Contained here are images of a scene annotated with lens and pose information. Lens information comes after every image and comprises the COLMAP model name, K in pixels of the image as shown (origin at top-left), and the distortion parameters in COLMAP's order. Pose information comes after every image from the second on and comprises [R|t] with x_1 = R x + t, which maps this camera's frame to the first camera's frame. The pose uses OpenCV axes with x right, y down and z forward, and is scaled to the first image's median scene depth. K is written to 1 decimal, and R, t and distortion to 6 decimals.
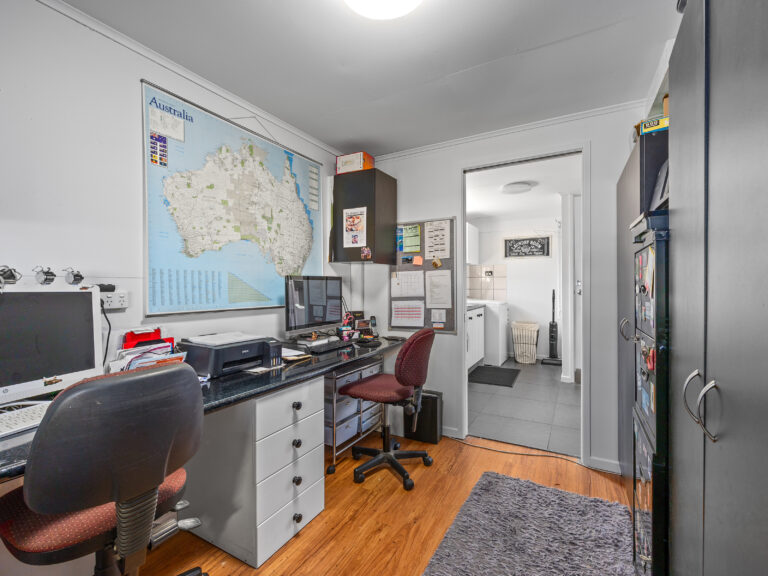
lens RADIAL K [[348.9, 0, 388.1], [0, 348.9, 286.4], [0, 0, 1]] dist [0.000196, -0.000313]
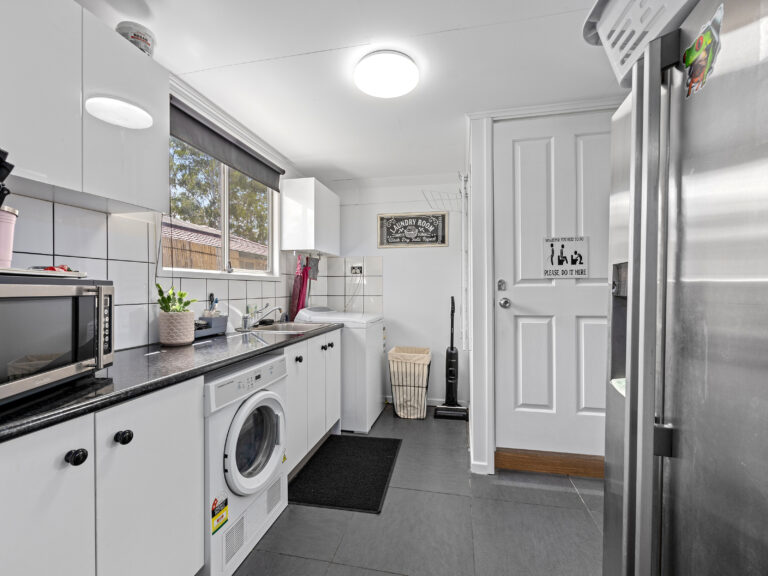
lens RADIAL K [[348.9, 0, 382.8], [0, 348.9, 289.3], [0, 0, 1]] dist [0.000196, -0.000313]
pose [[0.960112, 0.000617, 0.279614, 0.175007], [-0.000623, 1.000000, -0.000068, -0.003604], [-0.279614, -0.000108, 0.960113, 0.422178]]
